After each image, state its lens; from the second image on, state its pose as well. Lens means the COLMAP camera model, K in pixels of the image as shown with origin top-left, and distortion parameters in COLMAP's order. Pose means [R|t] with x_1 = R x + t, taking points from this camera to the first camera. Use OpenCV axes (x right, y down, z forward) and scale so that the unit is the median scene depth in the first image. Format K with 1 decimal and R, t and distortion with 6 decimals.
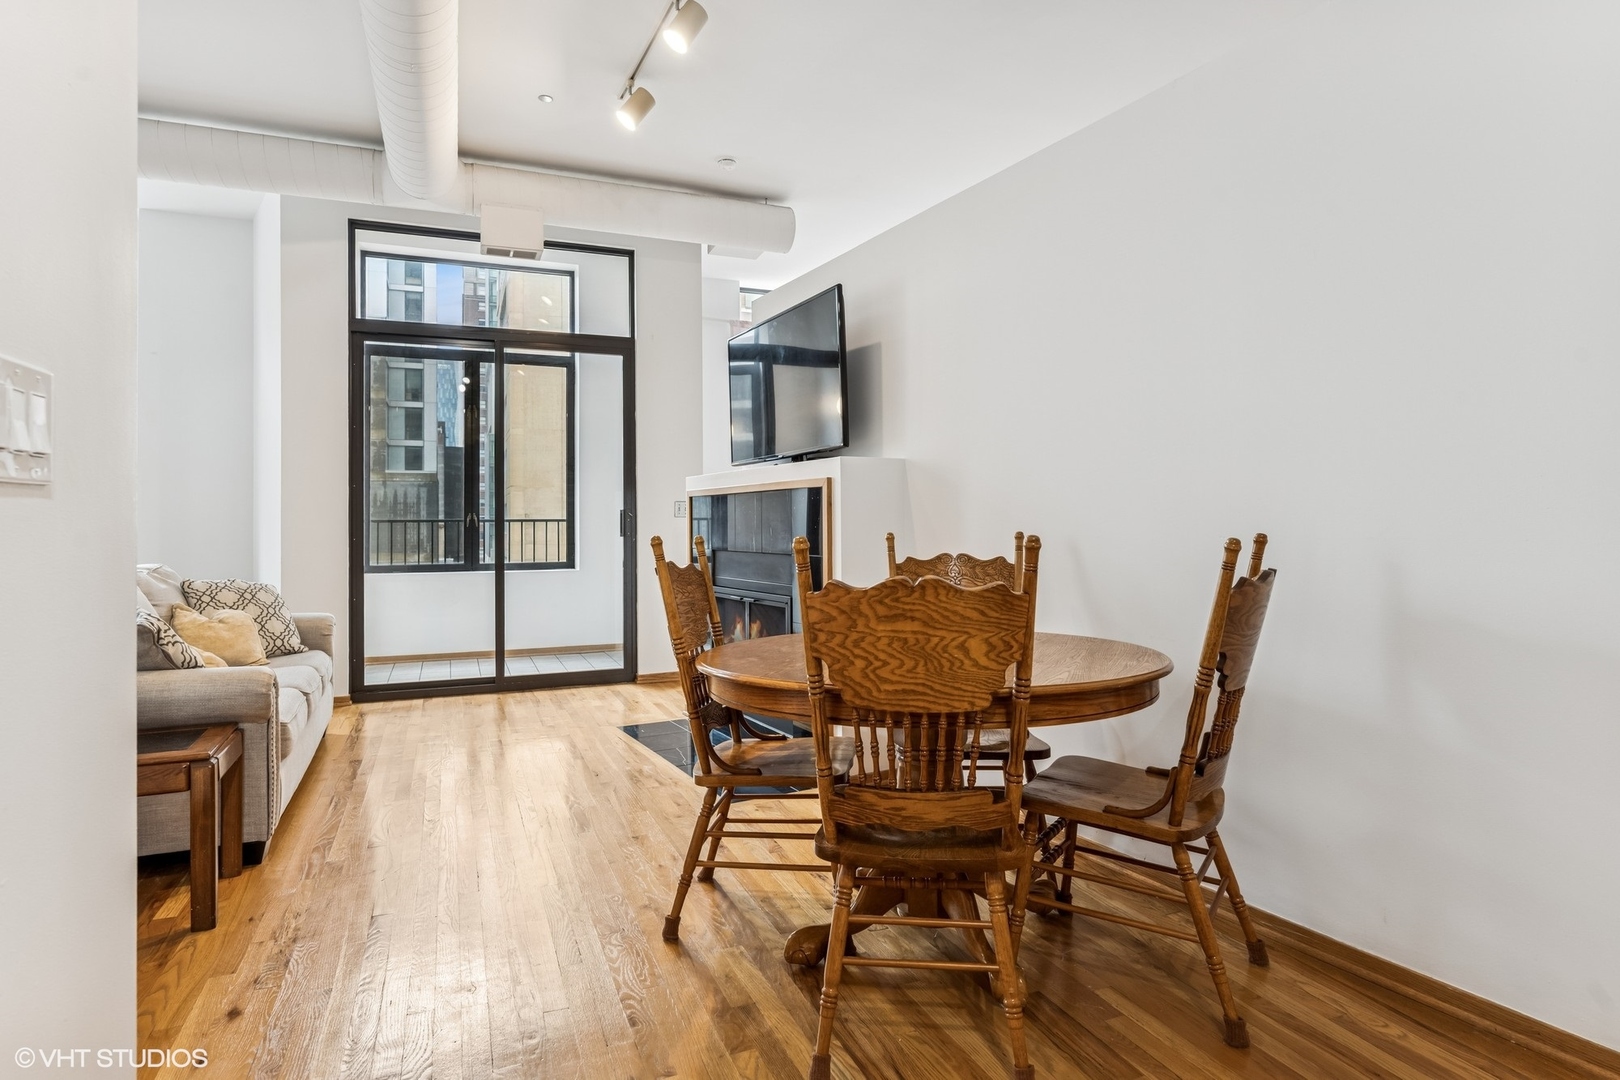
lens RADIAL K [[890.0, 0, 806.8], [0, 890.0, 506.8], [0, 0, 1]] dist [0.003817, -0.001373]
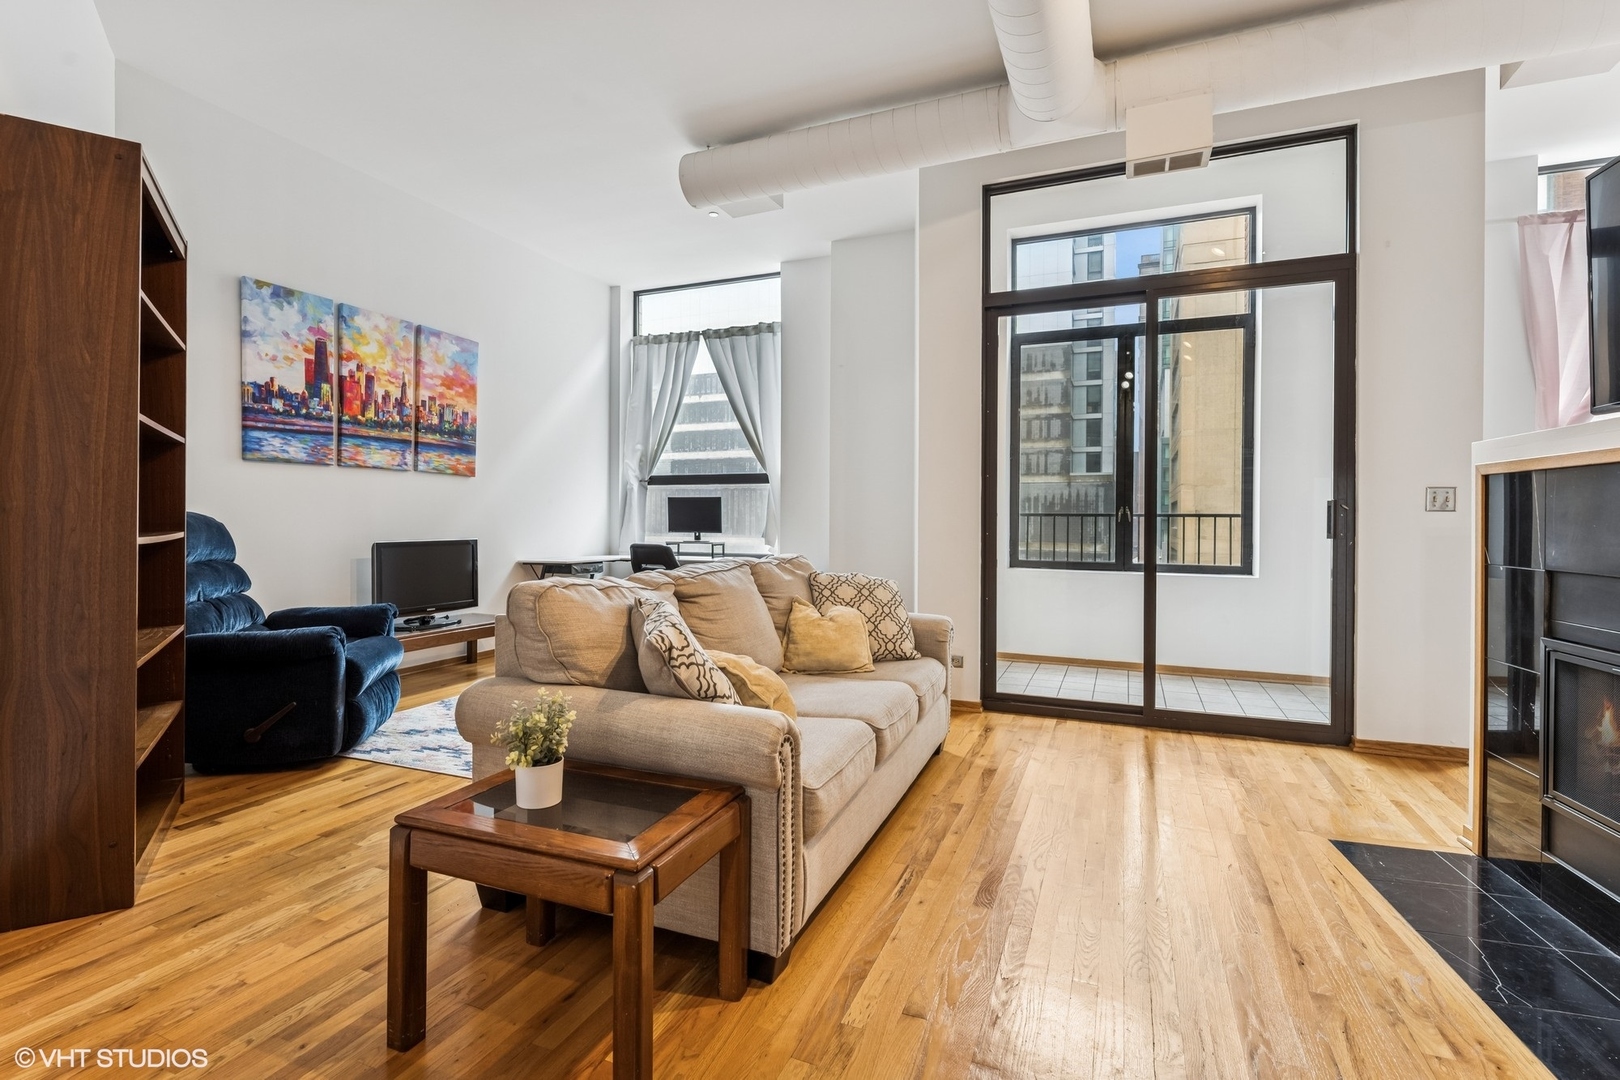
lens RADIAL K [[756.9, 0, 802.9], [0, 756.9, 523.2], [0, 0, 1]] dist [0.001101, -0.000295]
pose [[0.706768, 0.015019, -0.707286, -0.088842], [0.002774, 0.999708, 0.024001, 0.006381], [0.707440, -0.018925, 0.706520, 0.316648]]
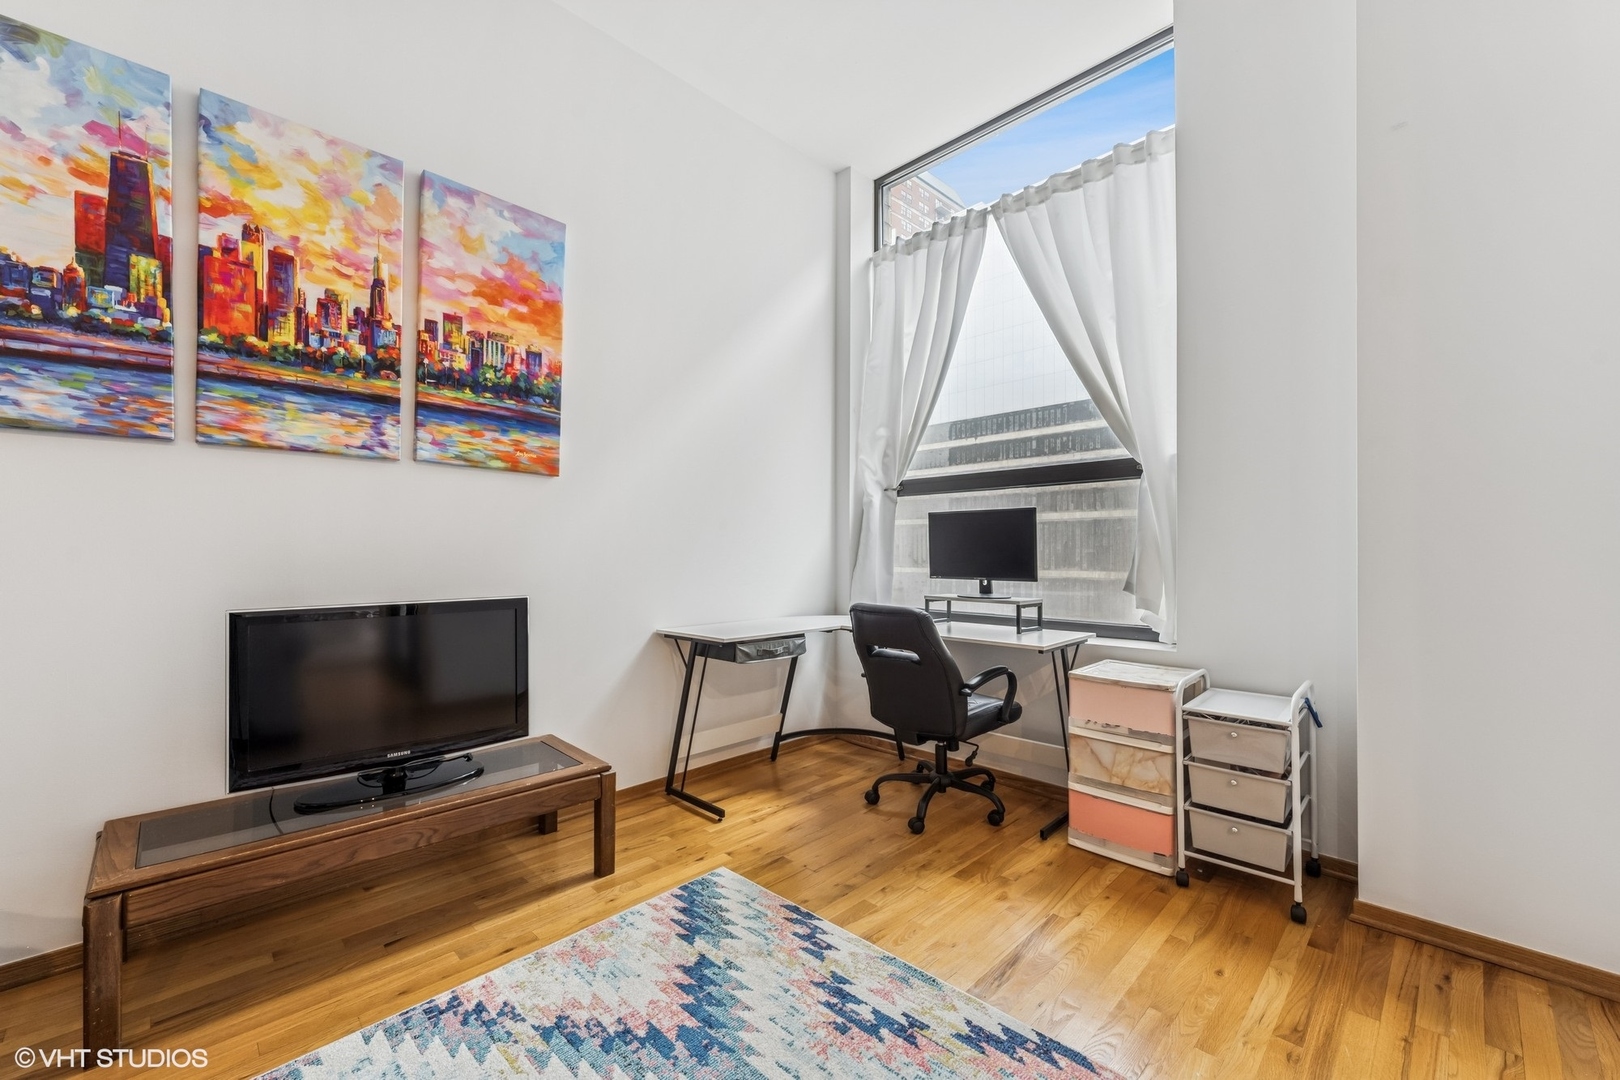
lens RADIAL K [[656.9, 0, 805.3], [0, 656.9, 547.0], [0, 0, 1]] dist [-0.001214, 0.000565]
pose [[0.385209, 0.002510, -0.922826, -0.638712], [0.013927, 0.999867, 0.008533, 0.016638], [0.922724, -0.016139, 0.385123, 0.719314]]
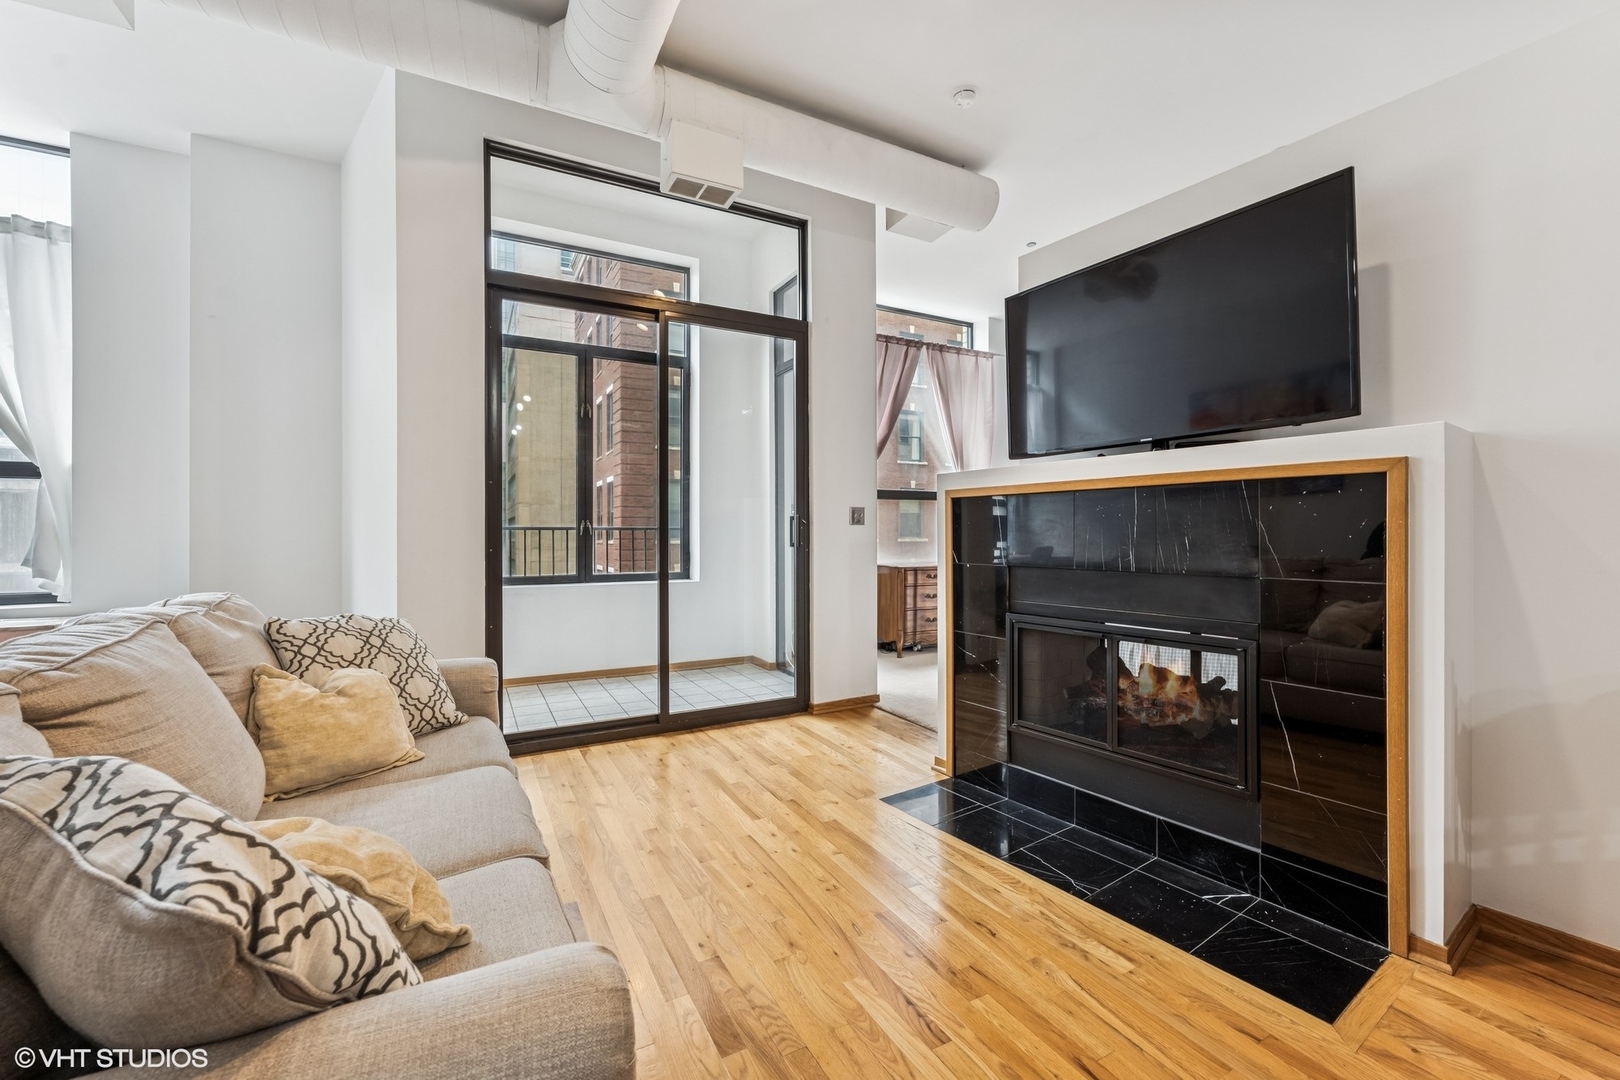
lens RADIAL K [[656.9, 0, 808.3], [0, 656.9, 529.1], [0, 0, 1]] dist [-0.001214, 0.000565]
pose [[0.994107, 0.004526, 0.108309, -0.299750], [-0.005885, 0.999908, 0.012232, 0.009488], [-0.108244, -0.012797, 0.994042, 0.403953]]
